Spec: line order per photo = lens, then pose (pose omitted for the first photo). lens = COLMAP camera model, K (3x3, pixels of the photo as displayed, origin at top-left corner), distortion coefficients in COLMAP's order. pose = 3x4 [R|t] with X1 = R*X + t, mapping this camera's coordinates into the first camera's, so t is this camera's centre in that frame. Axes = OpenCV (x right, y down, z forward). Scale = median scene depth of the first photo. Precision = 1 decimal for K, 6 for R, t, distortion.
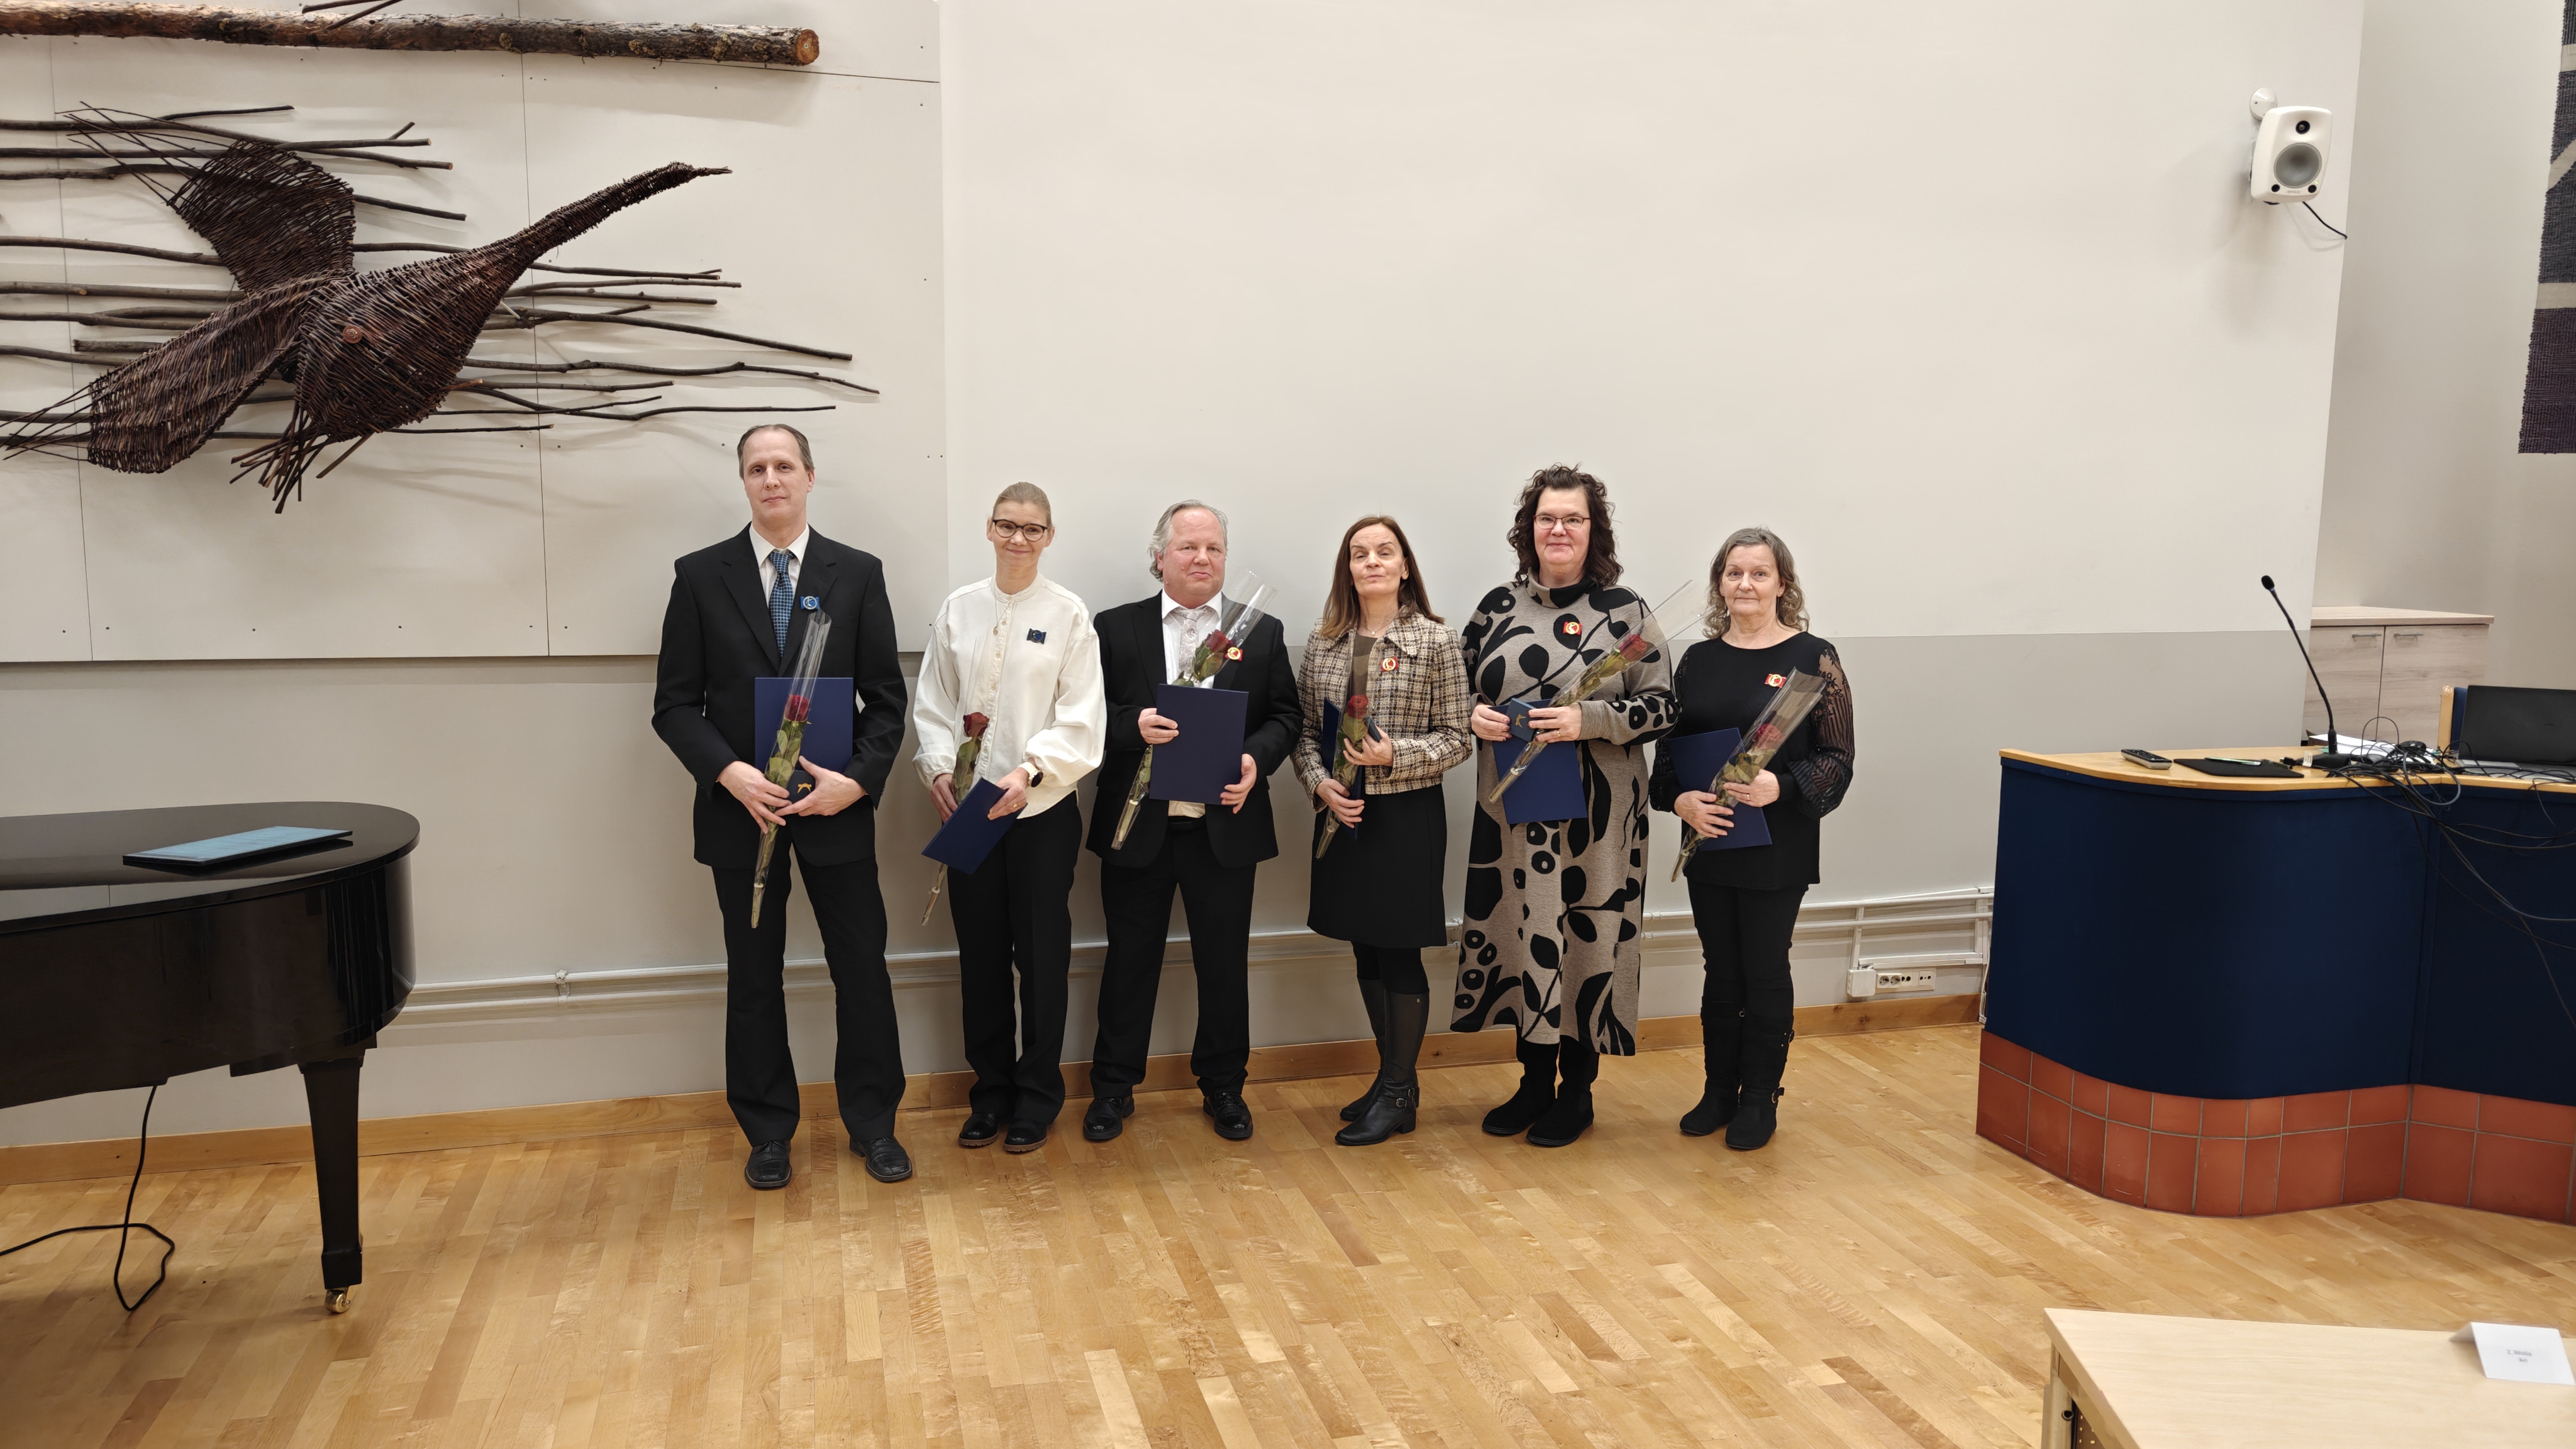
lens RADIAL K [[1714.9, 0, 1276.5], [0, 1714.9, 723.3], [0, 0, 1]] dist [0.047380, -0.056111]
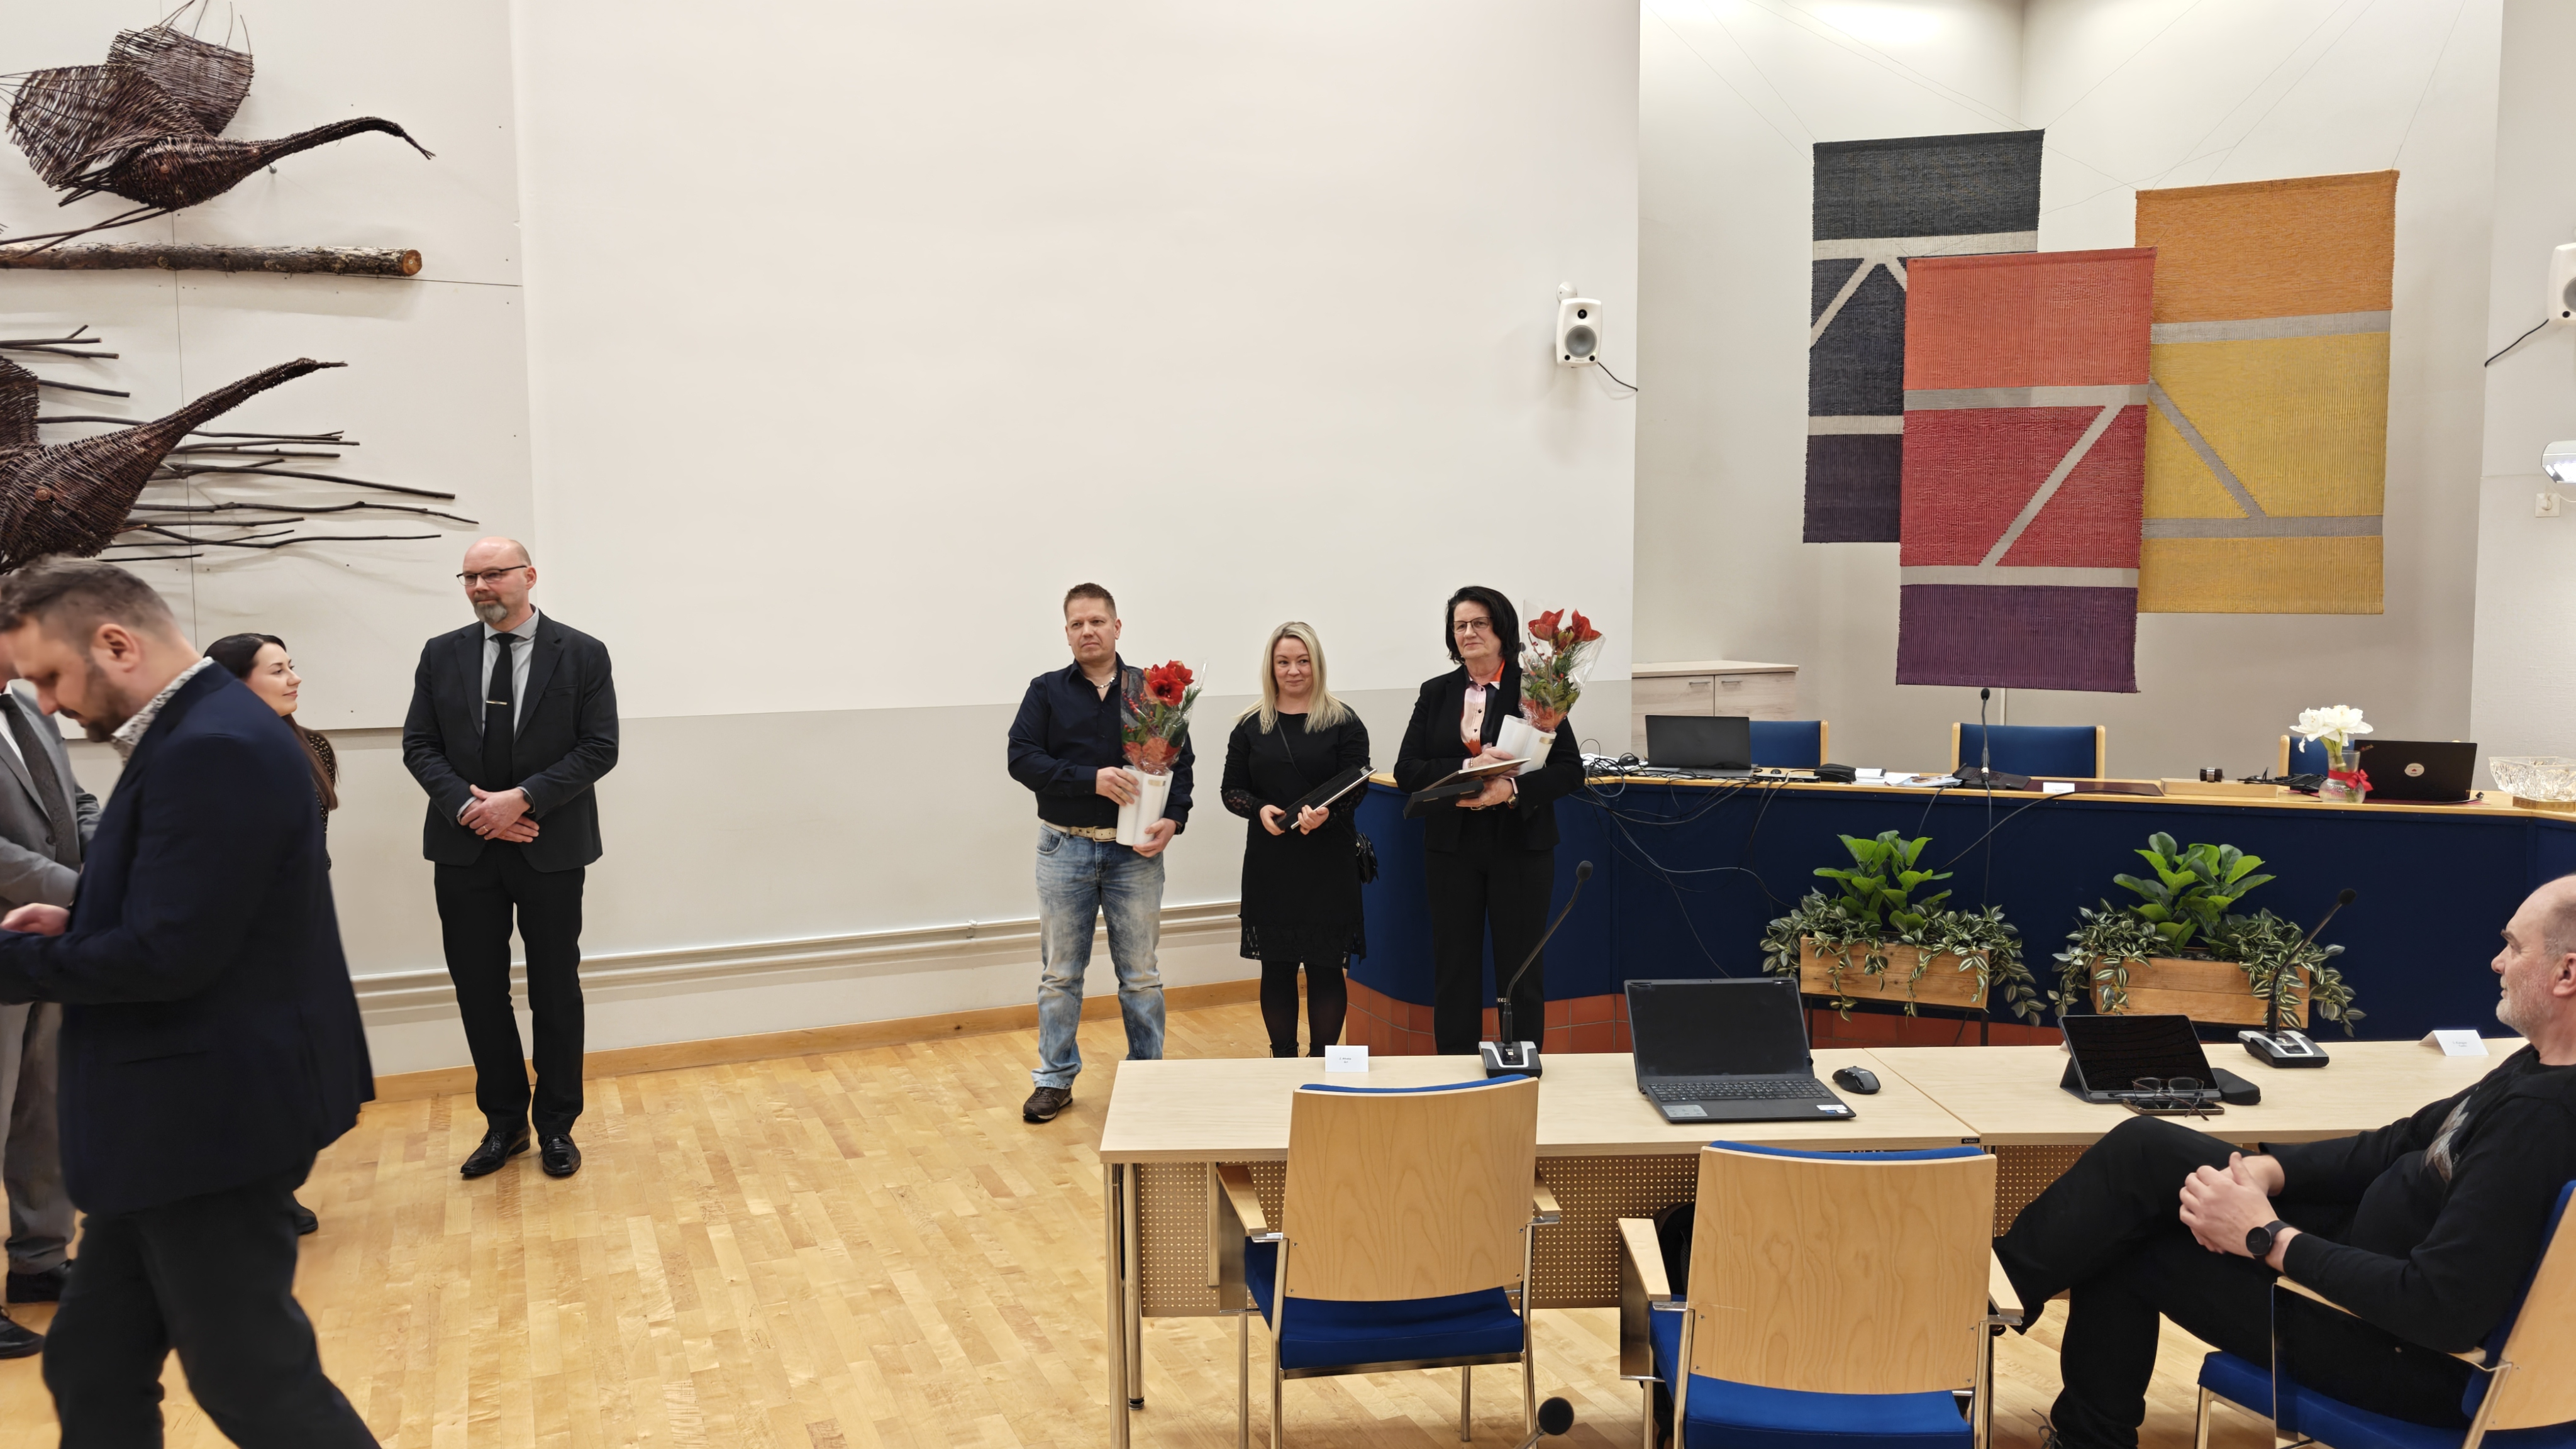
lens RADIAL K [[1777.6, 0, 1283.0], [0, 1777.6, 720.7], [0, 0, 1]] dist [0.049380, -0.054614]
pose [[0.988544, -0.027943, 0.148323, 0.173363], [0.034336, 0.998581, -0.040713, 0.033649], [-0.146975, 0.045339, 0.988101, -0.433920]]
